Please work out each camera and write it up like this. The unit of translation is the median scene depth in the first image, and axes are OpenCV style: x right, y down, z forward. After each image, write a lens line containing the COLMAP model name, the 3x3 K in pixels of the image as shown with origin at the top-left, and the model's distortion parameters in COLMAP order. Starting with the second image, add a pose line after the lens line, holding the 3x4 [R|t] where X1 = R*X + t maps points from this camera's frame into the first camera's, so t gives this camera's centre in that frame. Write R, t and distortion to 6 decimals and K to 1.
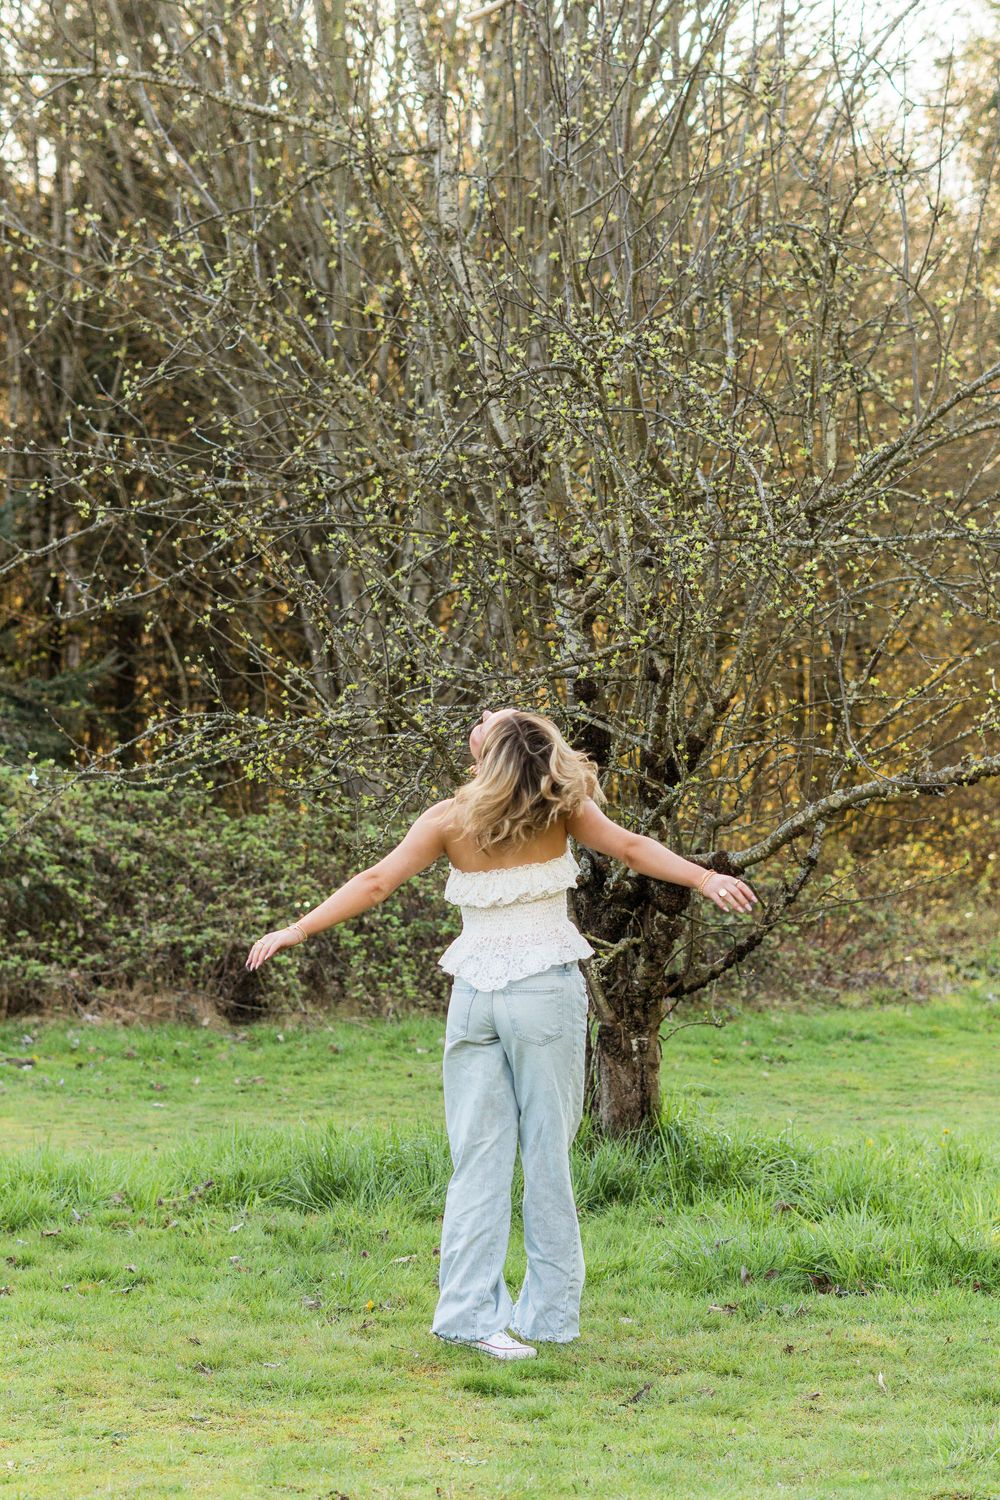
lens RADIAL K [[3138.3, 0, 500.0], [0, 3138.3, 750.0], [0, 0, 1]] dist [0.090550, 0.216697]
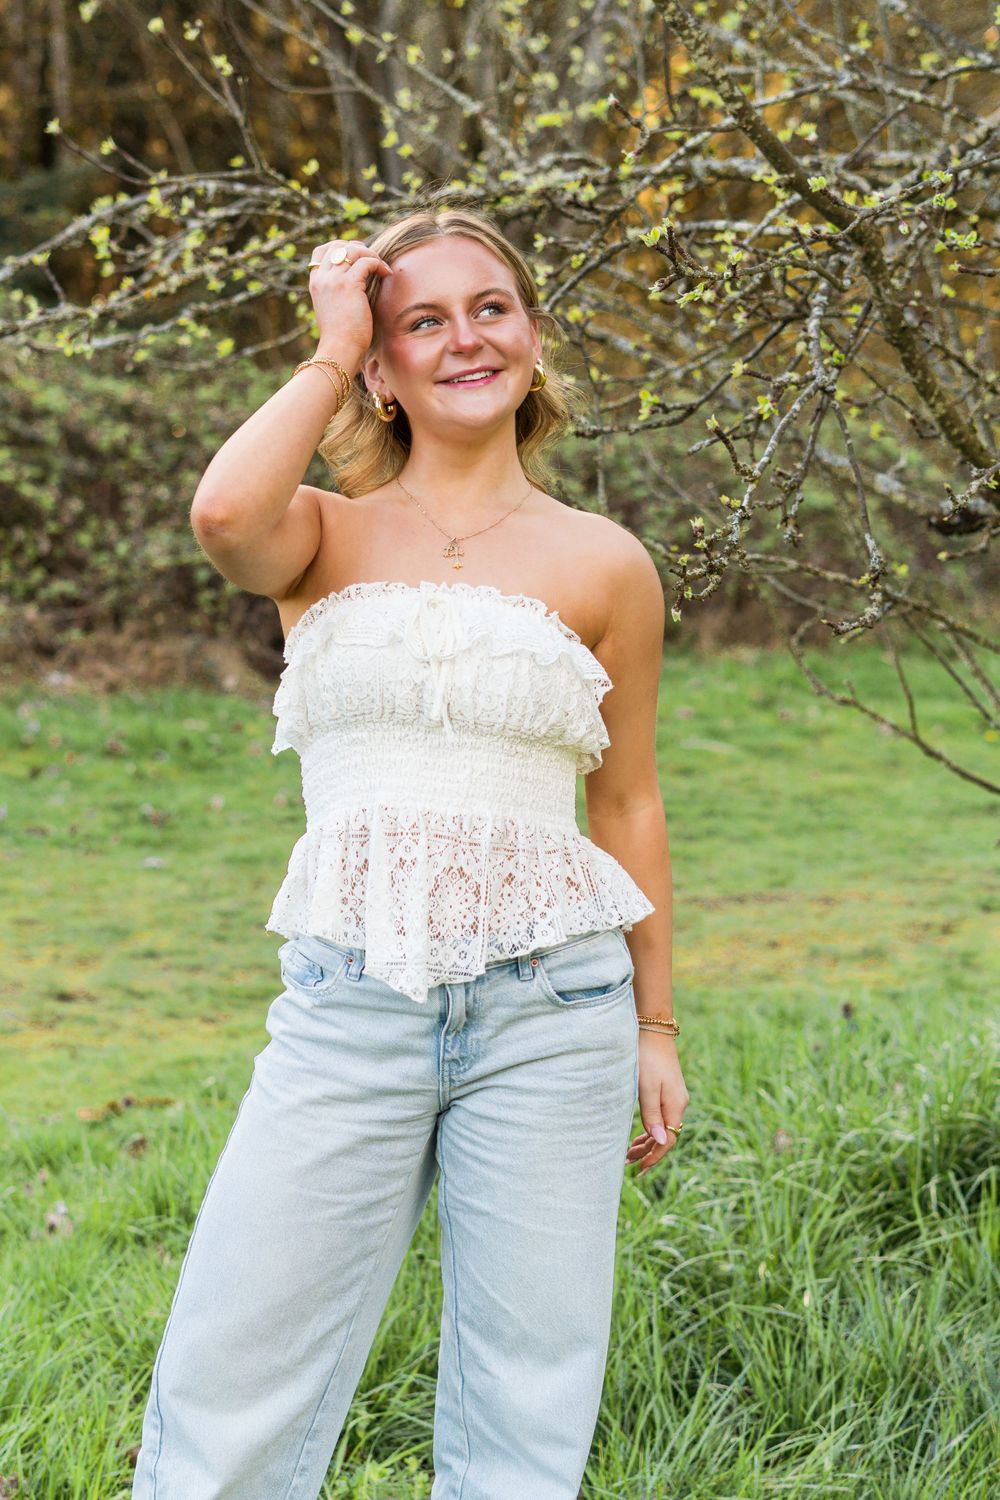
lens RADIAL K [[3138.3, 0, 500.0], [0, 3138.3, 750.0], [0, 0, 1]] dist [0.090550, 0.216697]
pose [[0.999954, -0.004455, -0.008485, -0.029508], [0.005669, 0.988823, 0.148986, 0.000560], [0.007727, -0.149027, 0.988803, 0.326678]]
